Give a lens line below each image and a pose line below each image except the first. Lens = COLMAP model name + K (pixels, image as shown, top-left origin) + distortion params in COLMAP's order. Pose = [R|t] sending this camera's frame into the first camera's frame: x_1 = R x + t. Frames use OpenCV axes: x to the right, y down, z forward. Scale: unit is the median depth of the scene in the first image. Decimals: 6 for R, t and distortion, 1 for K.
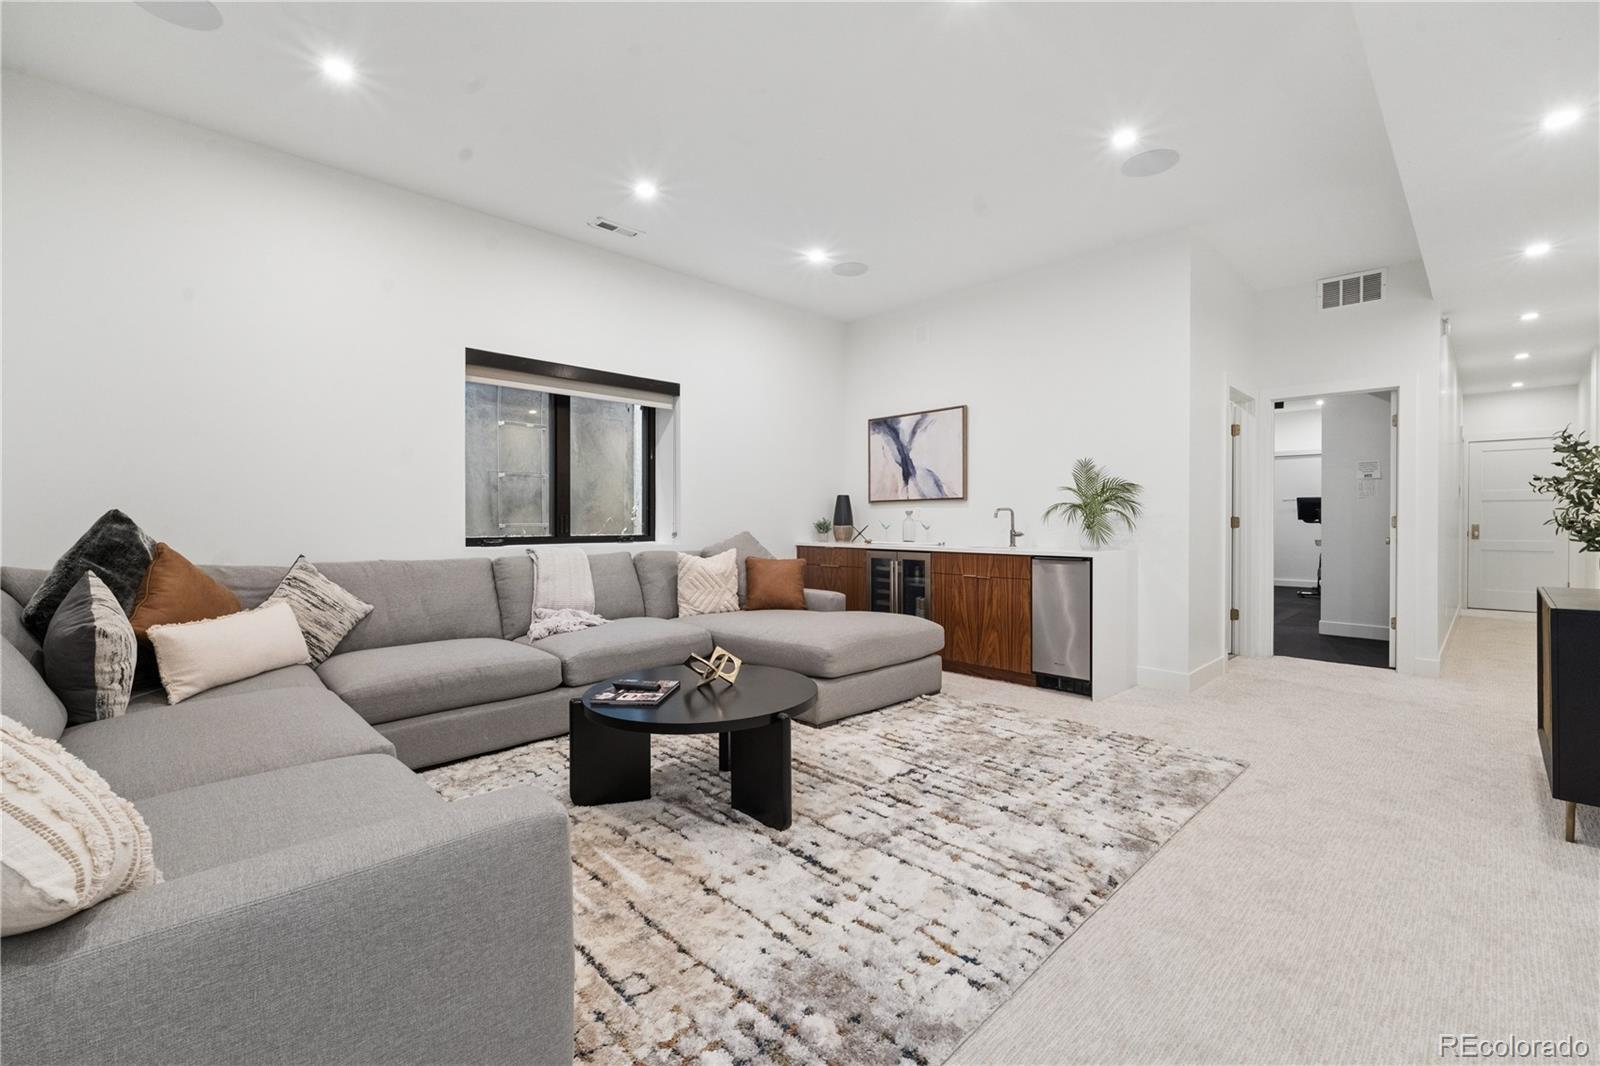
lens RADIAL K [[663.8, 0, 796.5], [0, 663.8, 545.5], [0, 0, 1]] dist [0.000633, 0.000521]
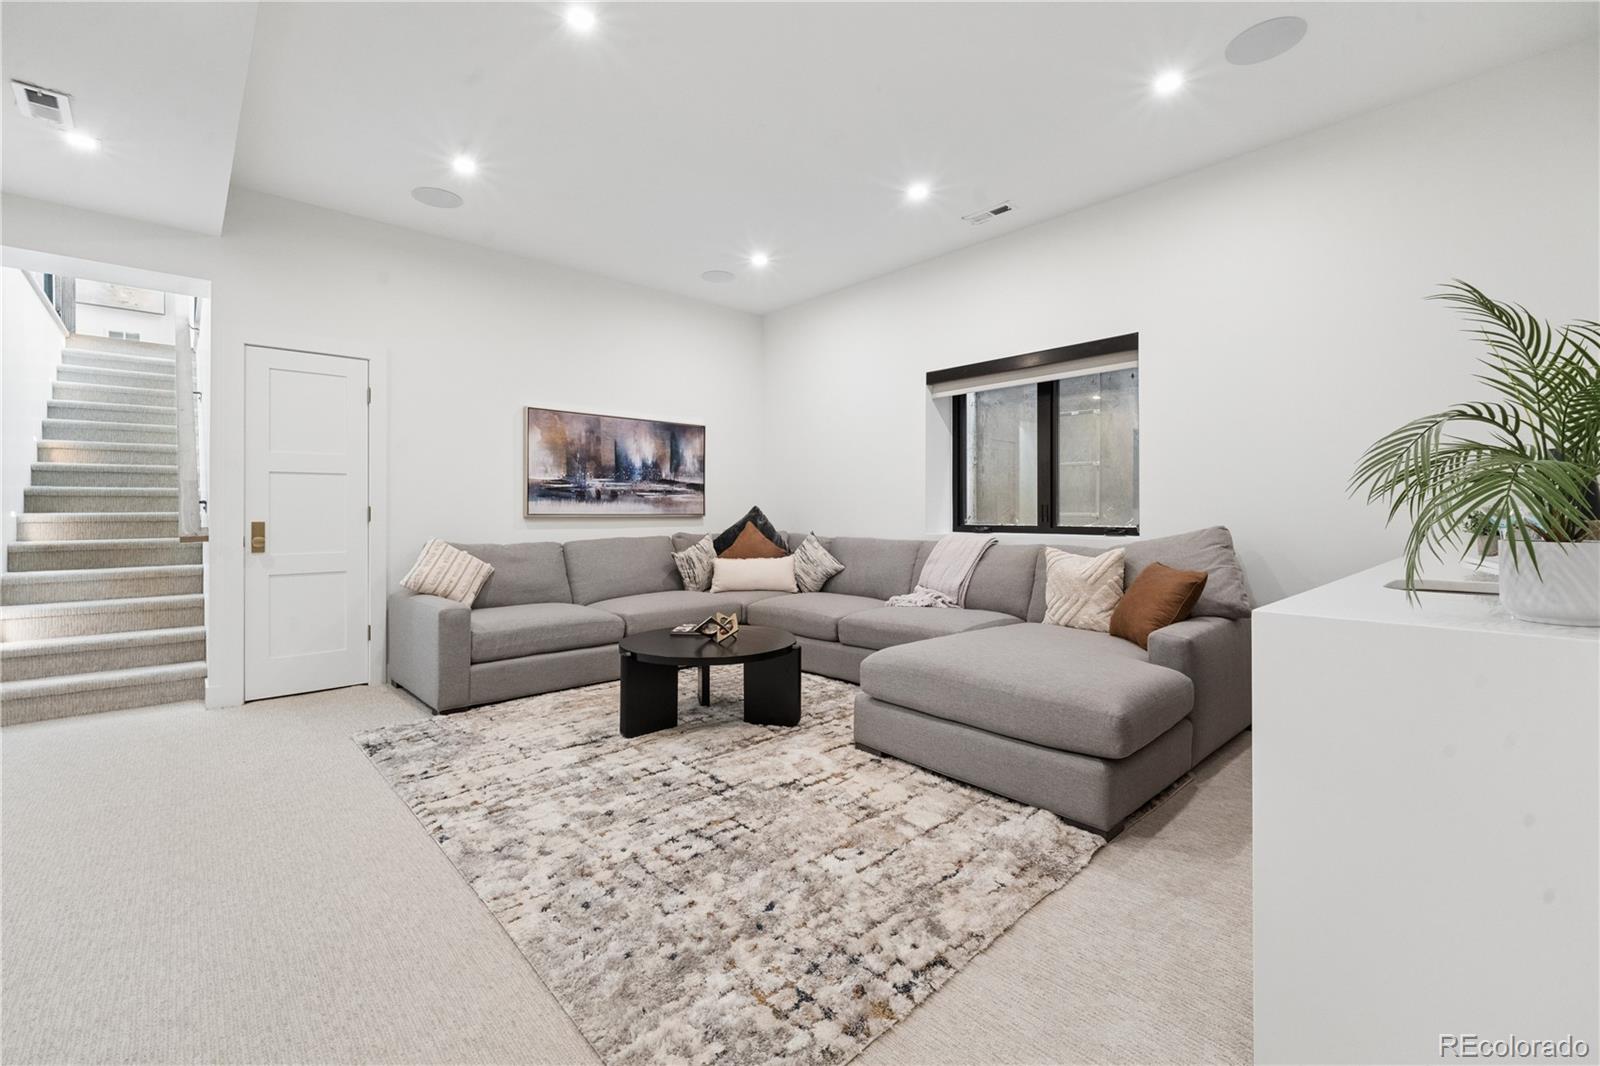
lens RADIAL K [[684.6, 0, 797.0], [0, 684.6, 513.6], [0, 0, 1]] dist [0.020049, 0.000122]
pose [[-0.027053, 0.004553, -0.999624, 0.906688], [-0.034418, 0.999392, 0.005483, -0.034143], [0.999041, 0.034554, -0.026880, 0.902063]]
